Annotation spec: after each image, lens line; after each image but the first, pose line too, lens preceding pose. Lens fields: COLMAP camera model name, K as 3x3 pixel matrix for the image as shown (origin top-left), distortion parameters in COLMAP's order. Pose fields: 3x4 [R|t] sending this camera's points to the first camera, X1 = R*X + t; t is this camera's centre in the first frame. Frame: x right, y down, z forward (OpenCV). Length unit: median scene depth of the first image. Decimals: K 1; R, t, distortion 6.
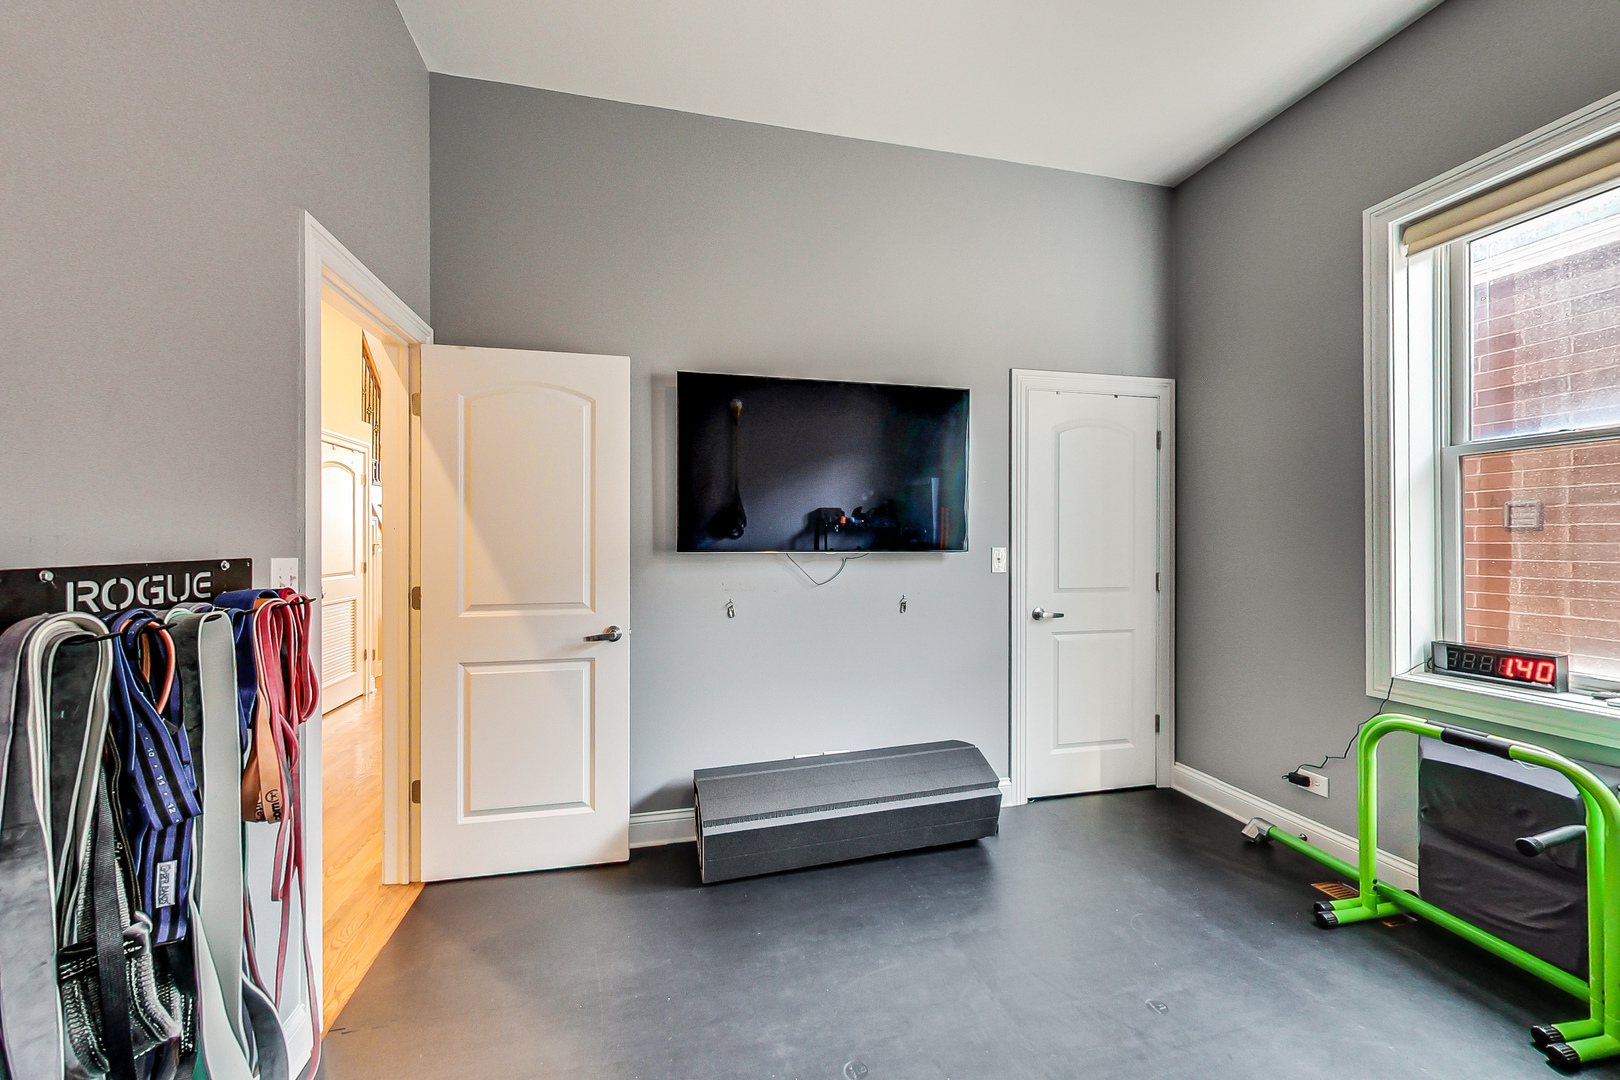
lens RADIAL K [[633.6, 0, 812.8], [0, 633.6, 538.4], [0, 0, 1]] dist [-0.001333, -0.000241]
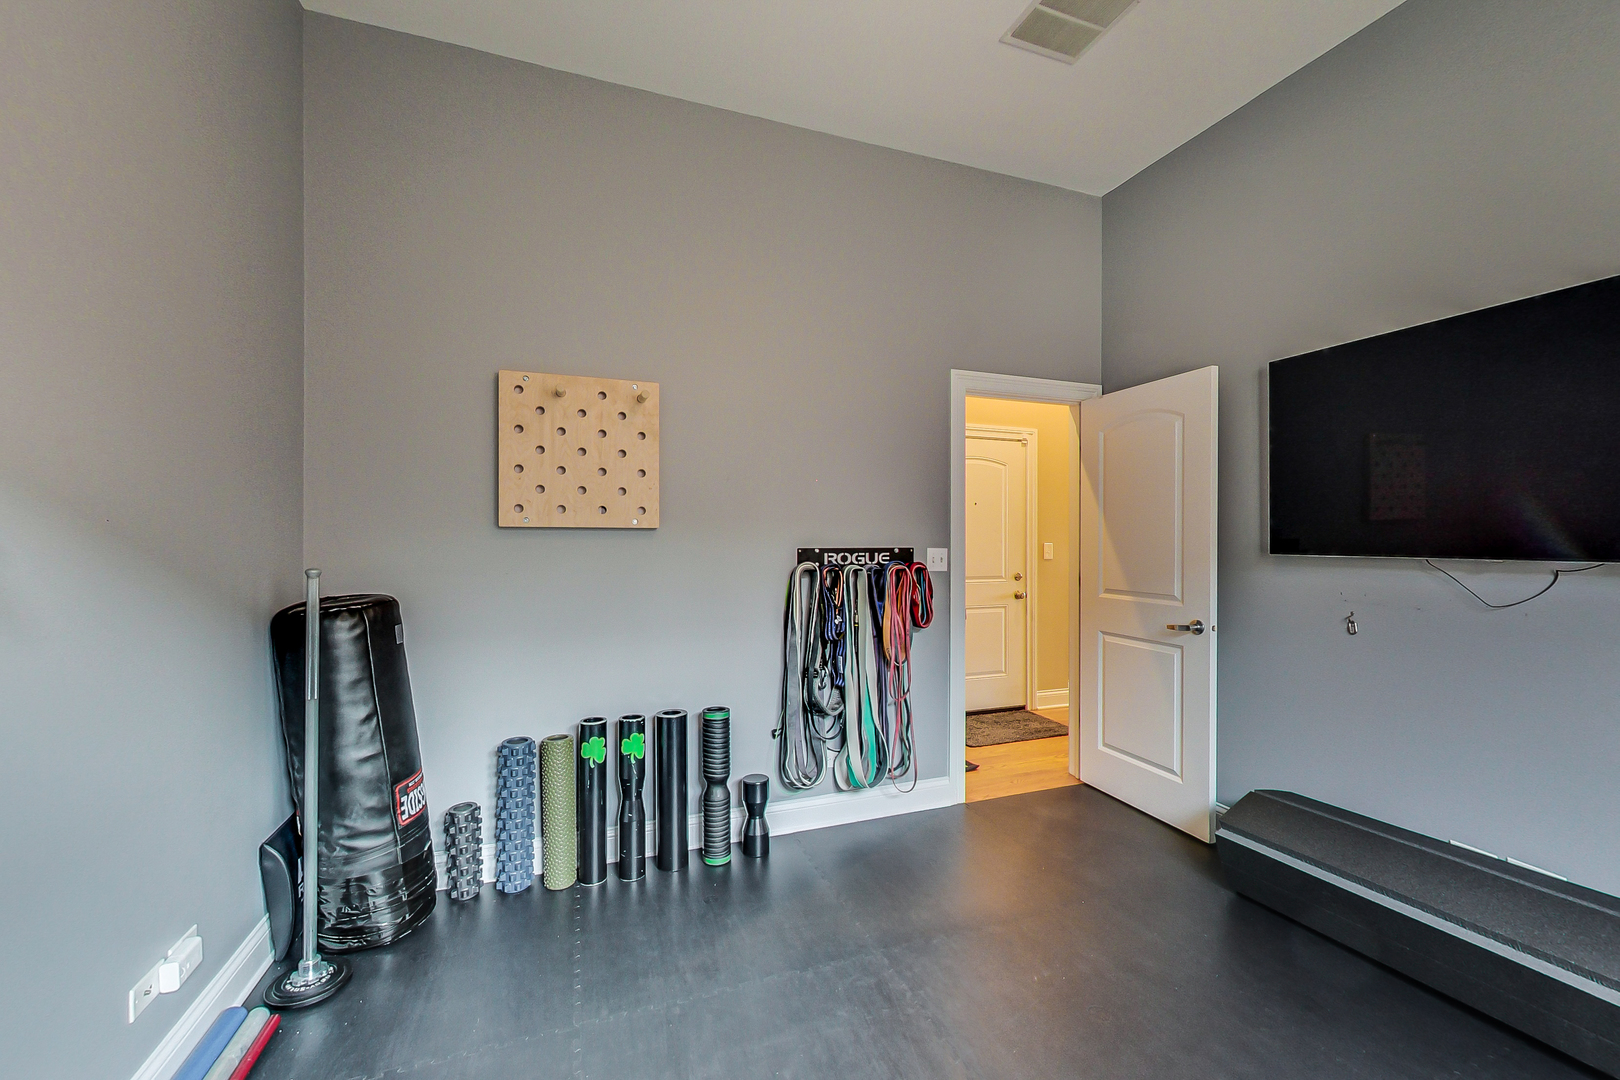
lens RADIAL K [[633.6, 0, 812.8], [0, 633.6, 538.4], [0, 0, 1]] dist [-0.001333, -0.000241]
pose [[0.116994, -0.000832, -0.993132, 0.687985], [-0.000476, 0.999999, -0.000894, 0.000769], [0.993133, 0.000577, 0.116994, 0.223161]]
